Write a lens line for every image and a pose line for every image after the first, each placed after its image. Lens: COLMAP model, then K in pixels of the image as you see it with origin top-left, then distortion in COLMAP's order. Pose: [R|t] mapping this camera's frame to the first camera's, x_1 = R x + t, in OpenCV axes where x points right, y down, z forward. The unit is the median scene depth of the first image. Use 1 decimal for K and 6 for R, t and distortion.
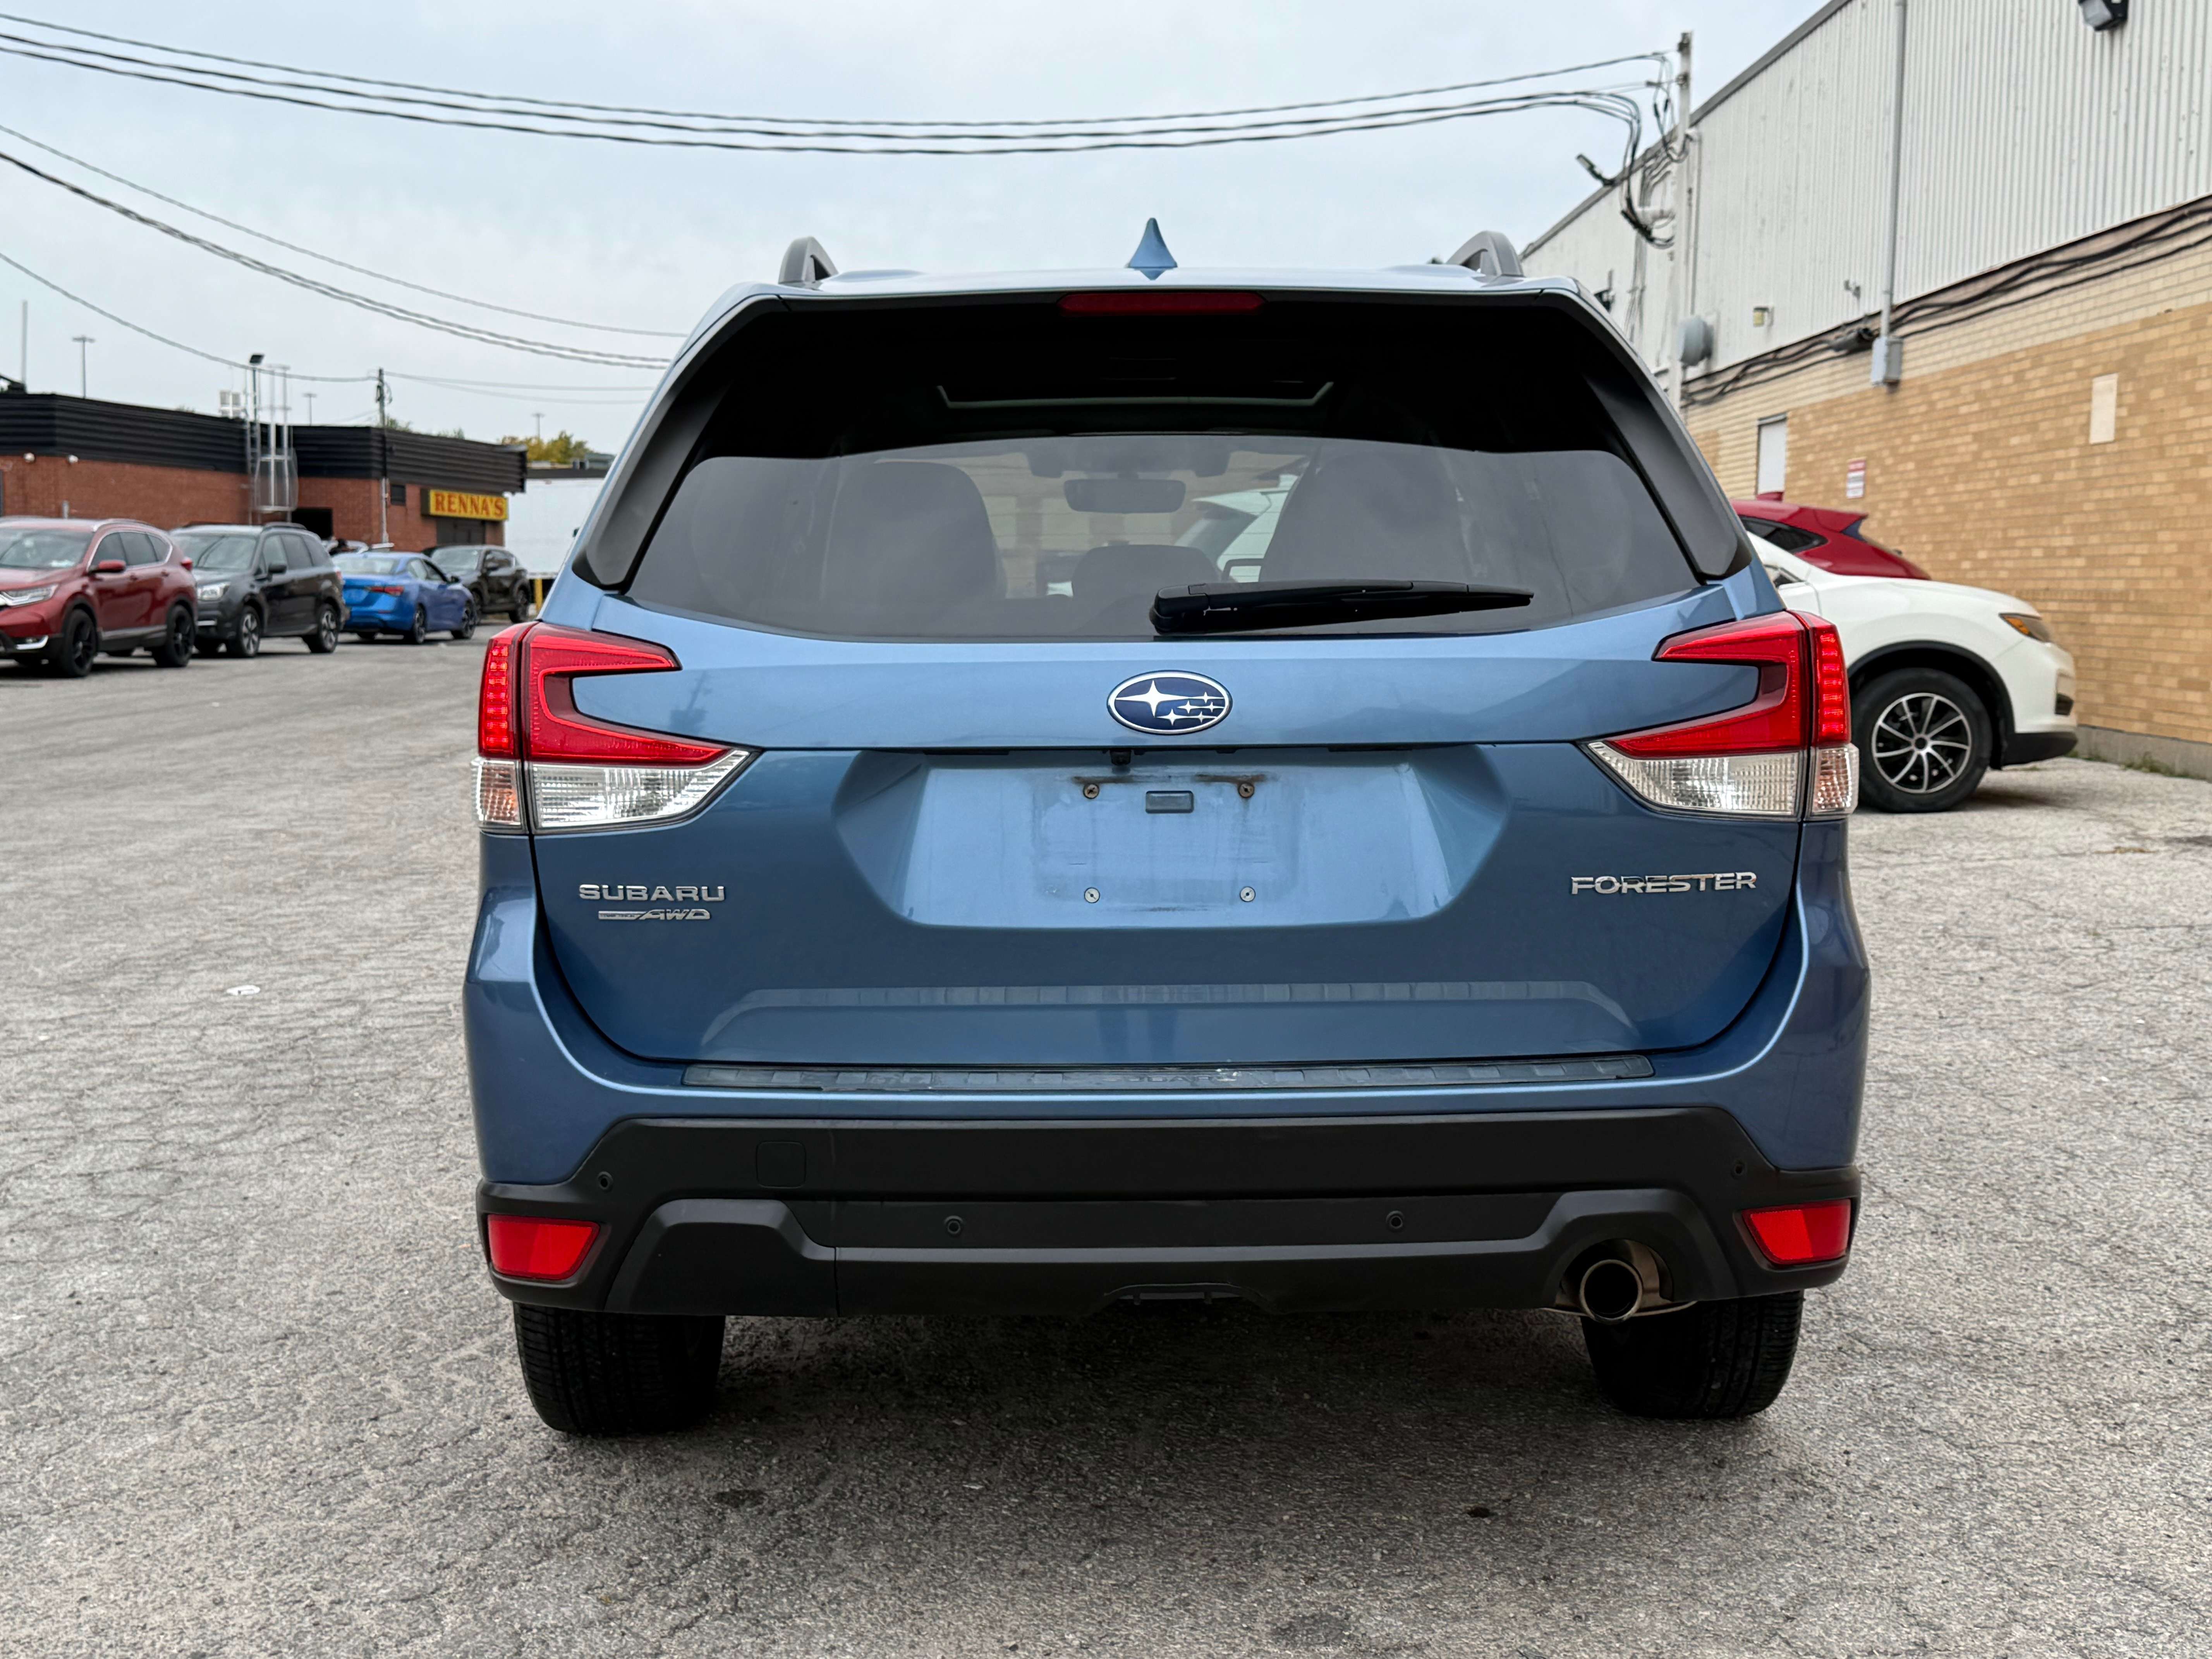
lens RADIAL K [[2692.3, 0, 1106.0], [0, 2692.3, 829.5], [0, 0, 1]] dist [0.197646, -0.451590]
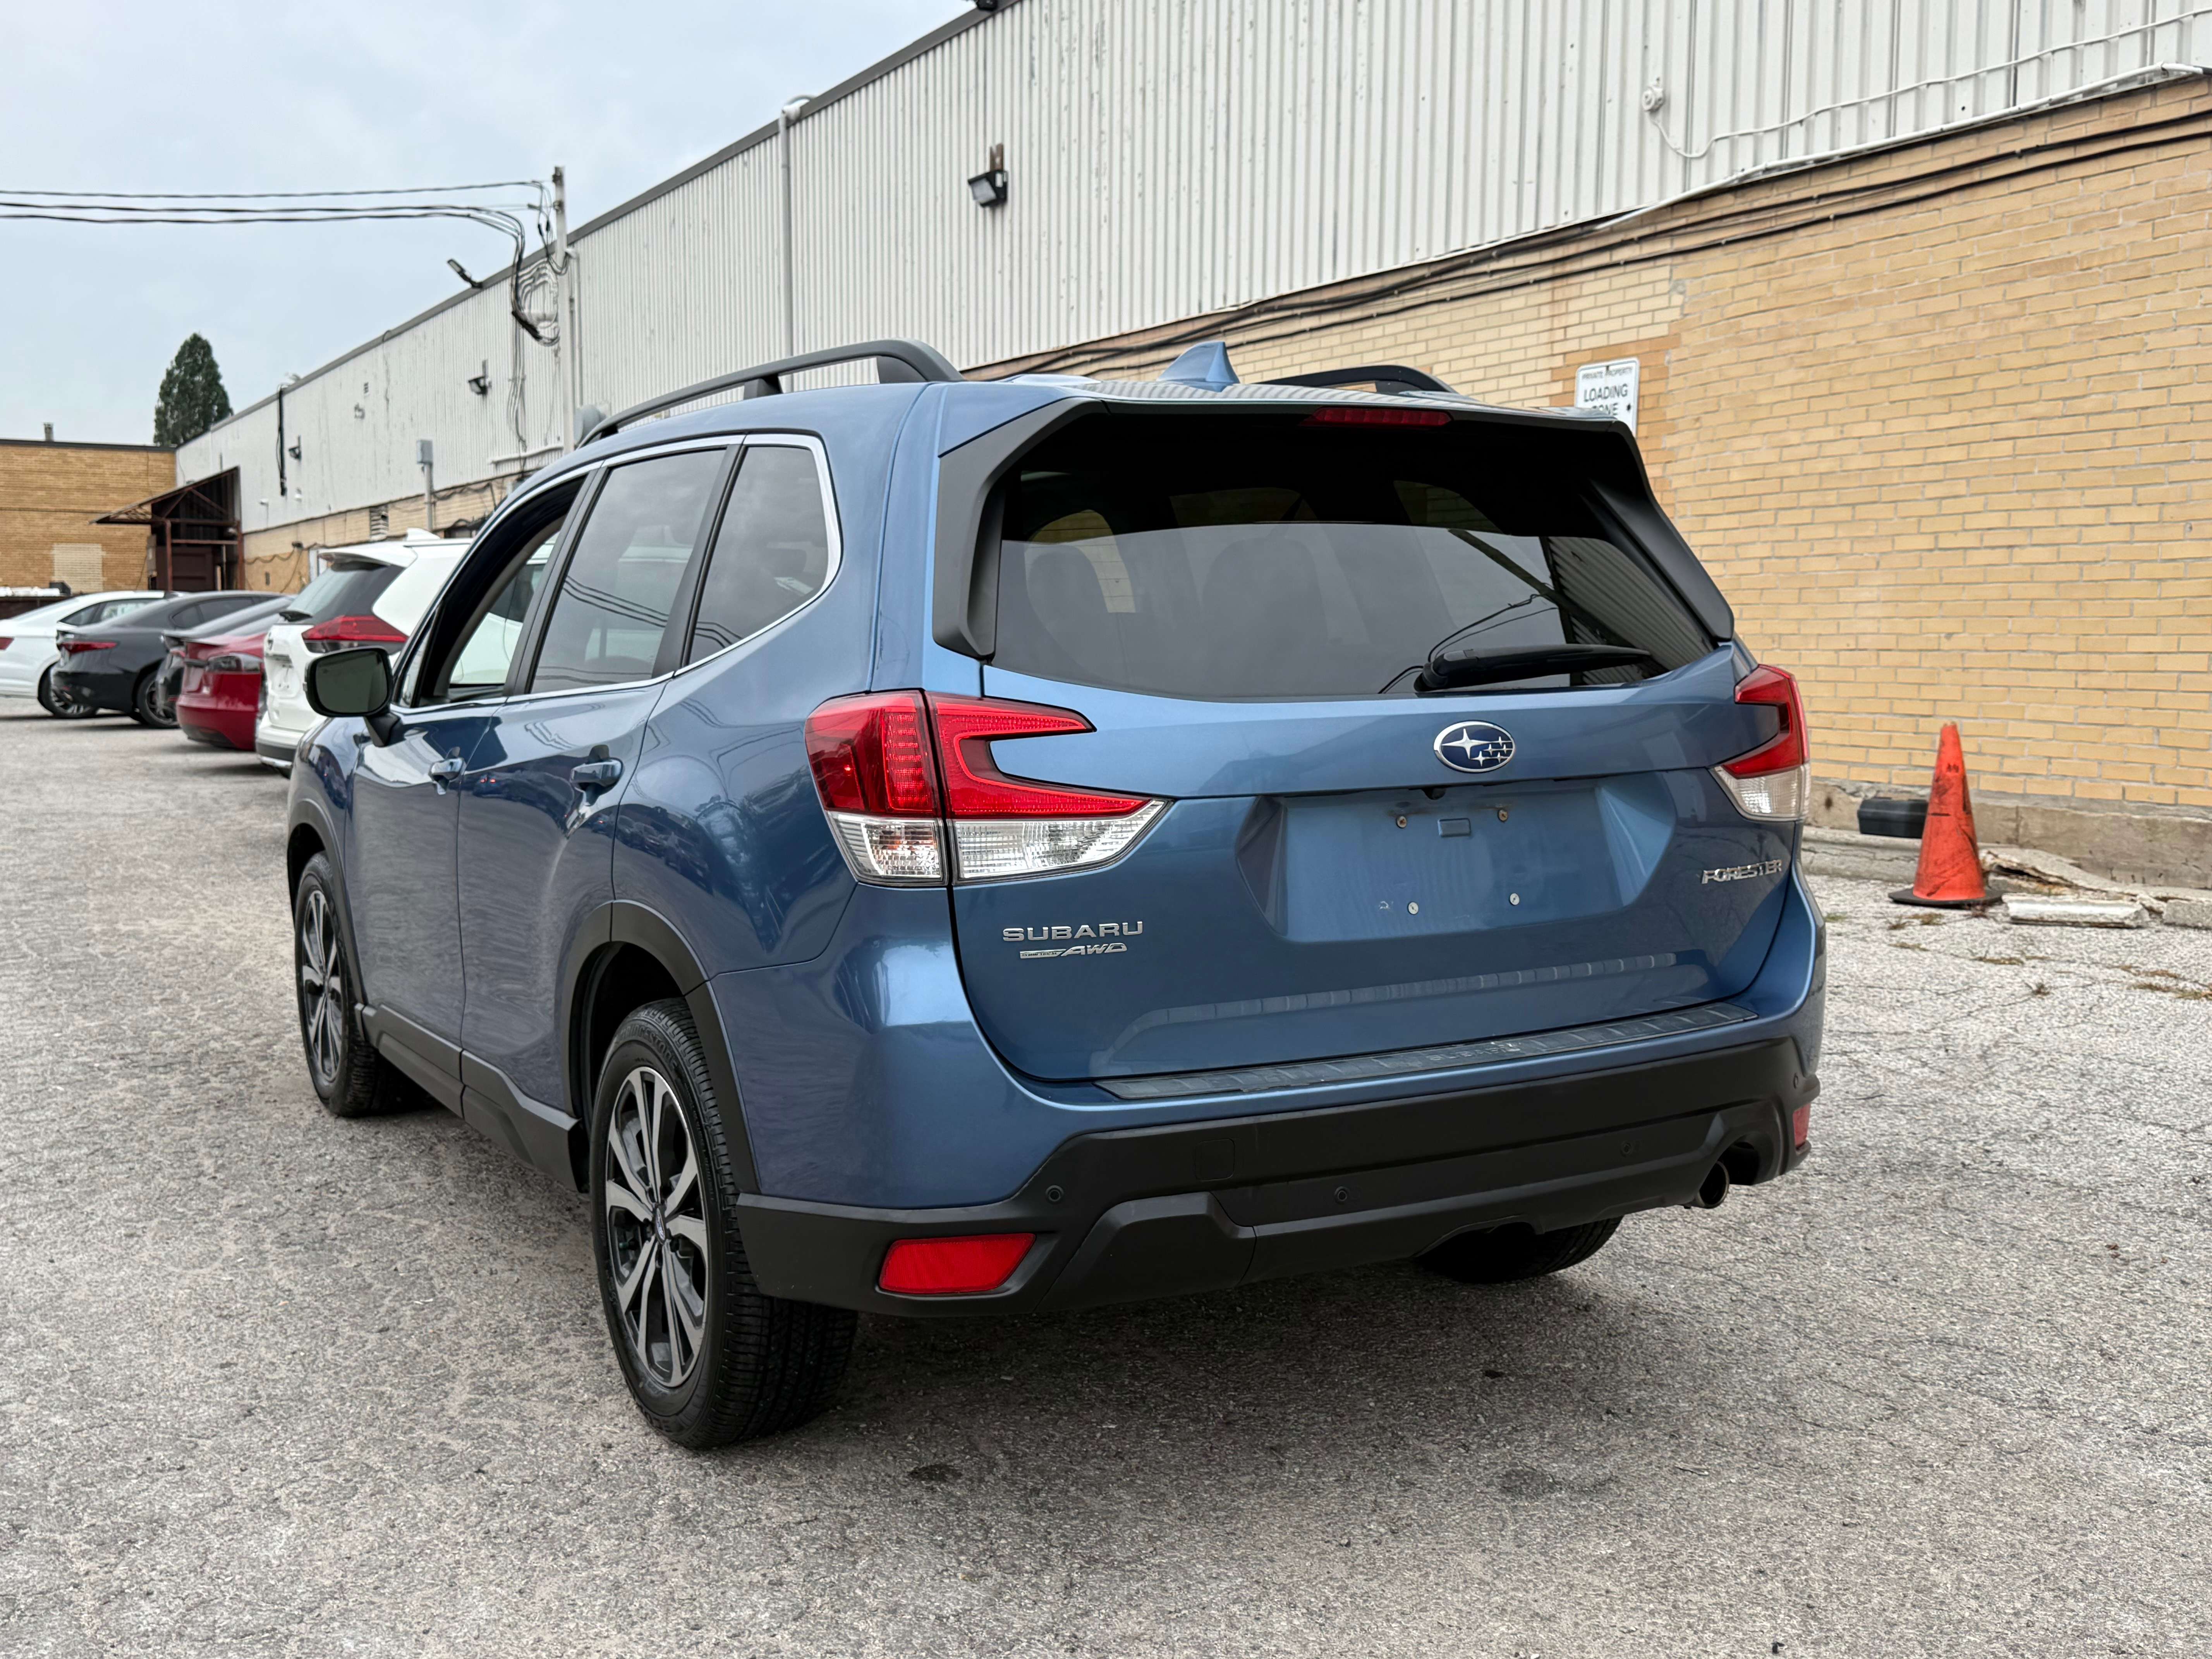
lens RADIAL K [[2226.3, 0, 1106.0], [0, 2226.3, 829.5], [0, 0, 1]] dist [0.193366, -0.431905]
pose [[0.872763, -0.048371, 0.485742, -0.519483], [0.048073, 0.998758, 0.013082, -0.025965], [-0.485771, 0.011934, 0.874005, 0.163368]]
